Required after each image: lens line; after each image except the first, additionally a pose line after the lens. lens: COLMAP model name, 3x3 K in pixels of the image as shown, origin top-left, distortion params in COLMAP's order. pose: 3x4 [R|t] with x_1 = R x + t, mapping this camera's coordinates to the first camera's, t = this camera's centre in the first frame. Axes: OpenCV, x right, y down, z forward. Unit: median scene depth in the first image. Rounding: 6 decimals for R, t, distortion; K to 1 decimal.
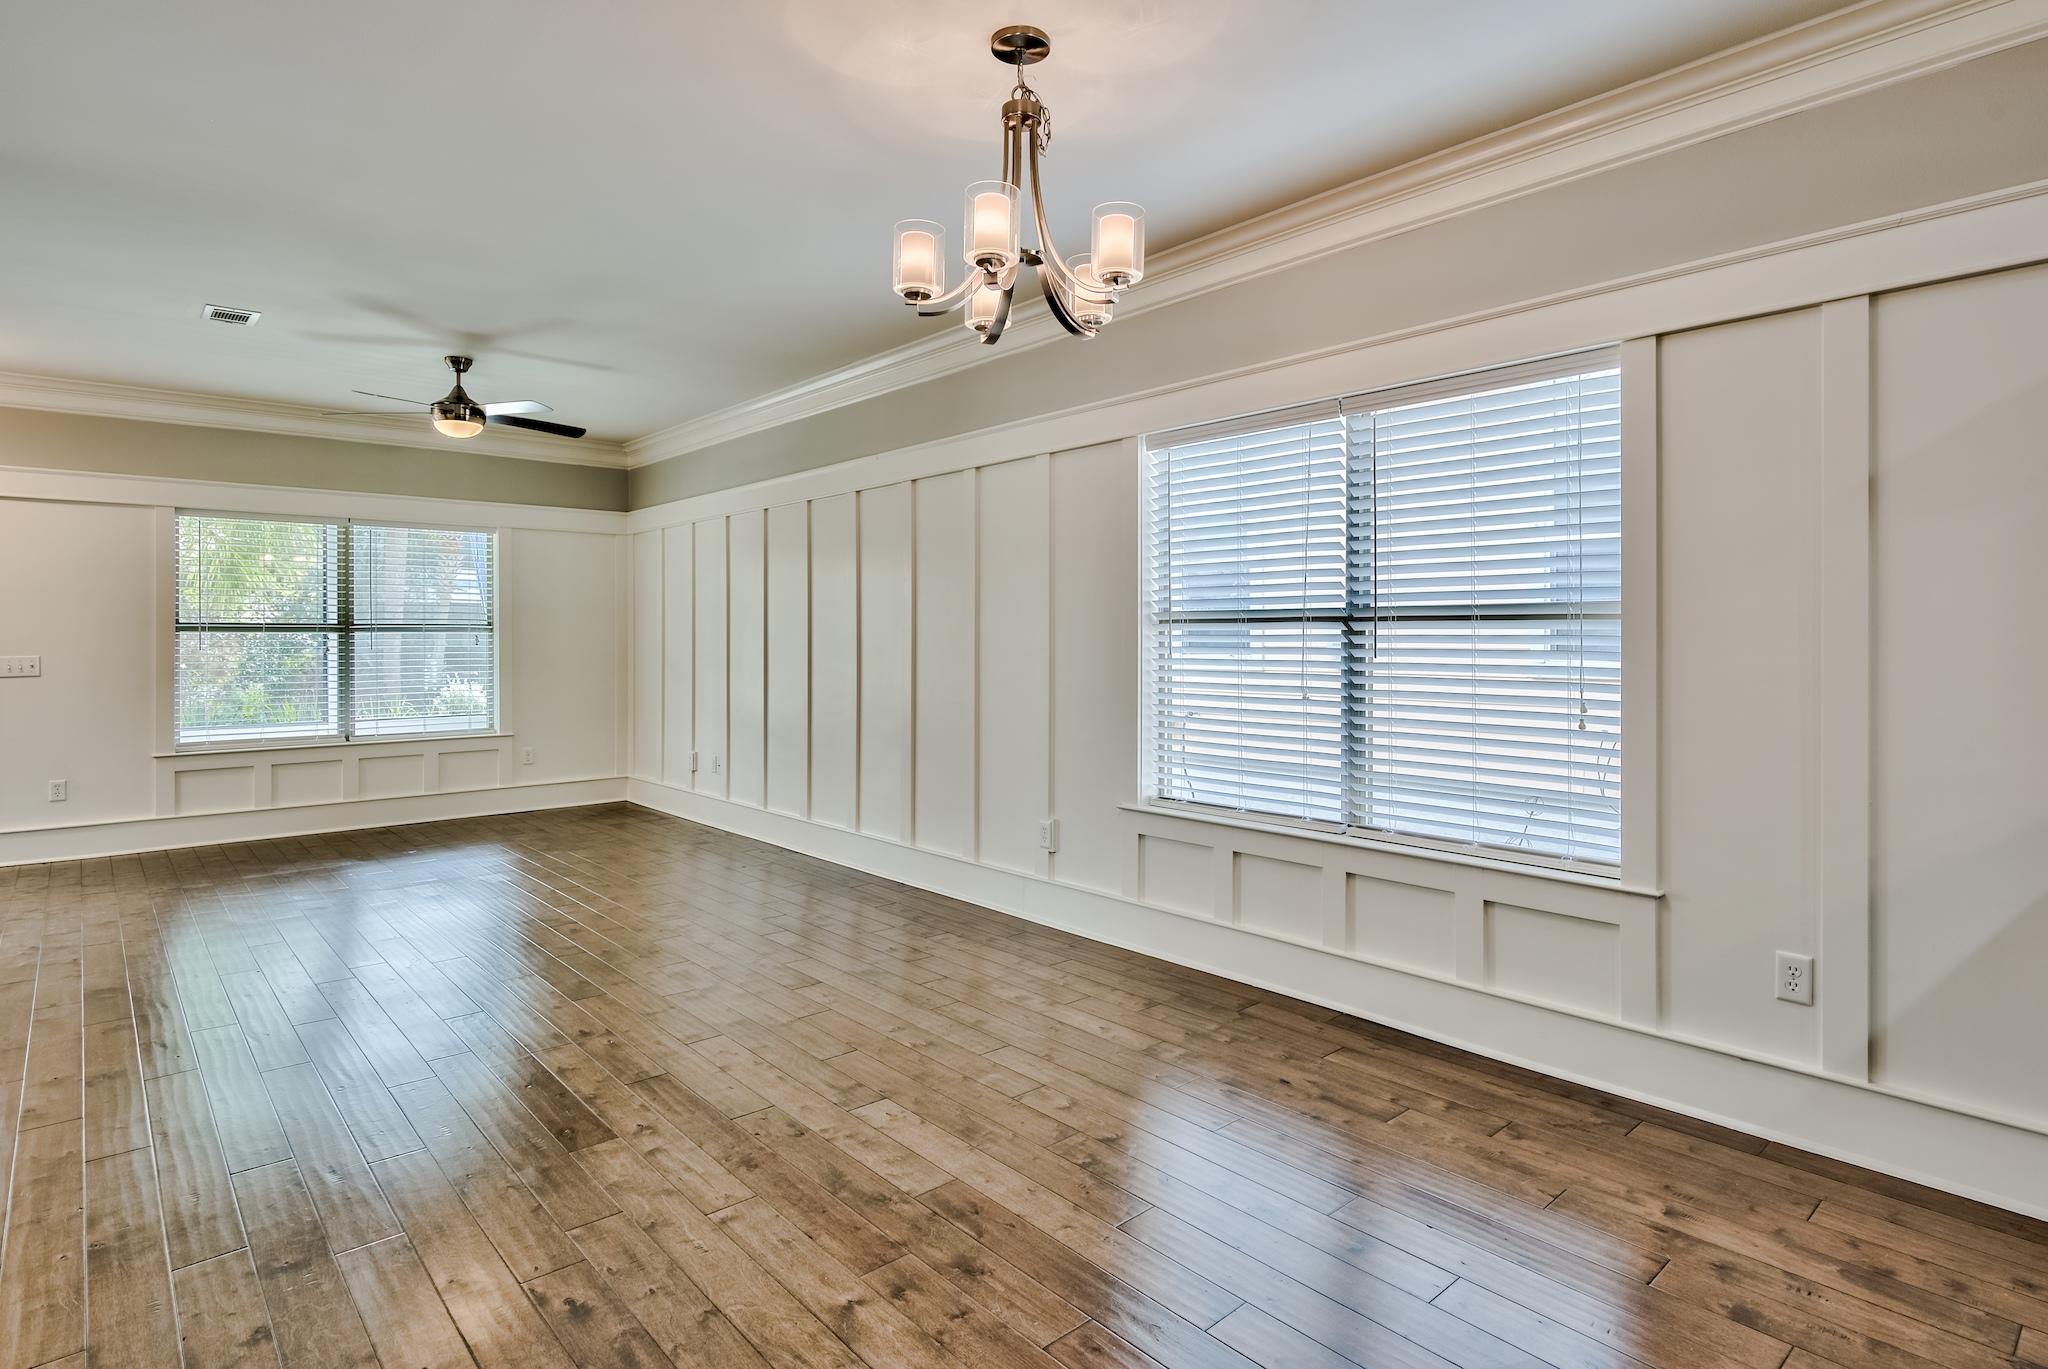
lens RADIAL K [[1096.0, 0, 1052.6], [0, 1096.0, 636.4], [0, 0, 1]] dist [0.003547, 0.000385]
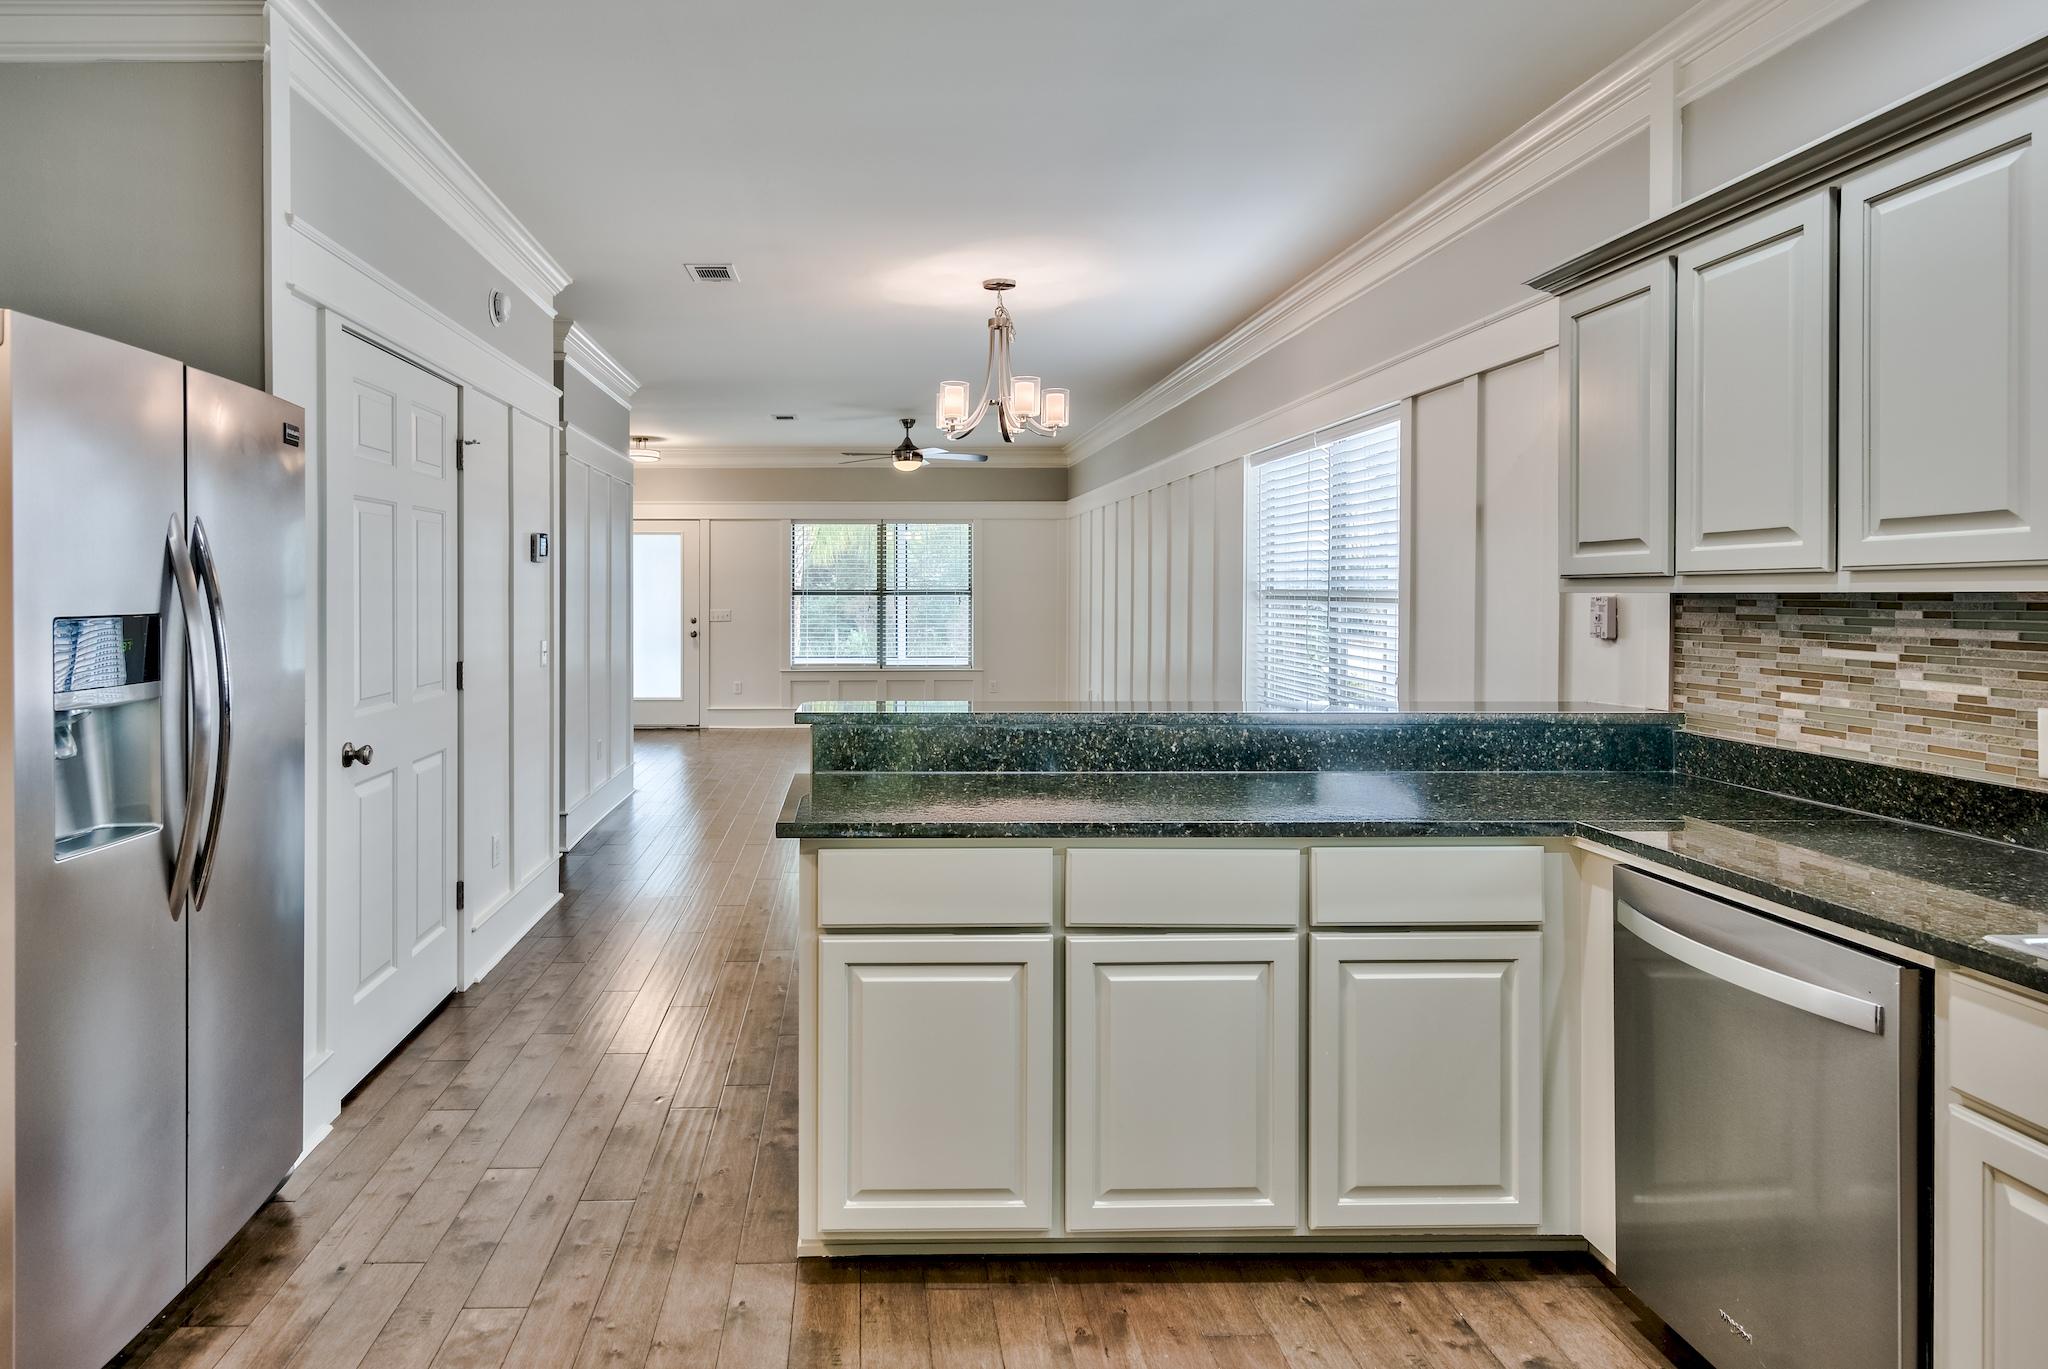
lens RADIAL K [[1202.3, 0, 898.2], [0, 1202.3, 599.6], [0, 0, 1]] dist [0.003196, 0.001180]
pose [[0.762844, 0.007200, -0.646543, 0.548346], [-0.000612, 0.999946, 0.010414, -0.019904], [0.646583, -0.007549, 0.762807, -0.296331]]
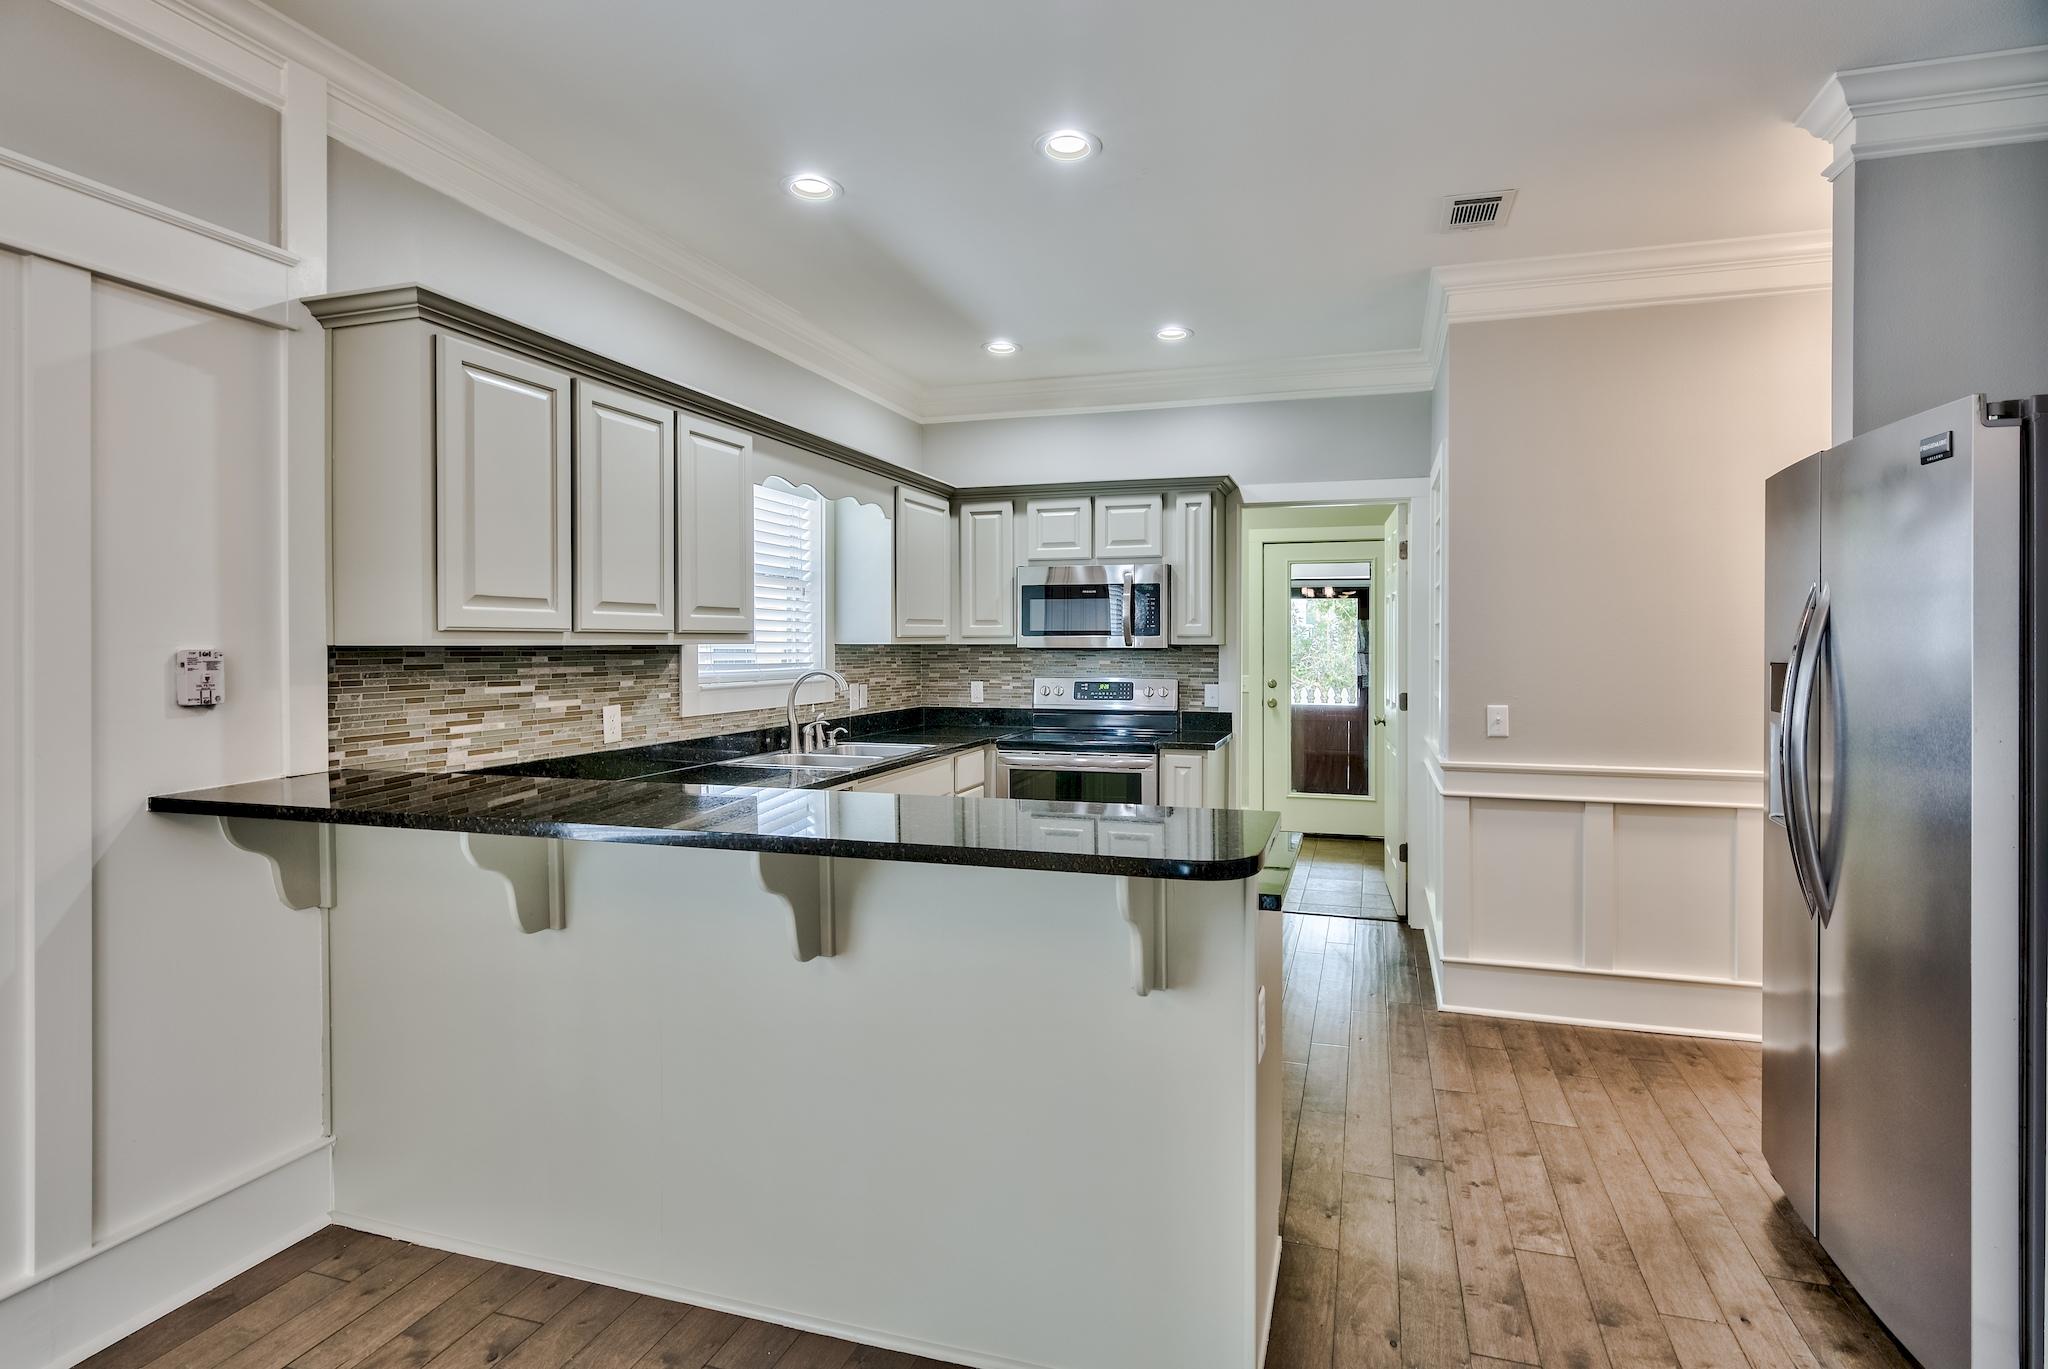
lens RADIAL K [[1020.0, 0, 1051.4], [0, 1020.0, 647.5], [0, 0, 1]] dist [-0.004670, -0.000640]
pose [[-0.513407, -0.000188, 0.858145, -0.065013], [-0.000781, 1.000000, -0.000248, -0.016757], [-0.858145, -0.000797, -0.513407, 0.302280]]
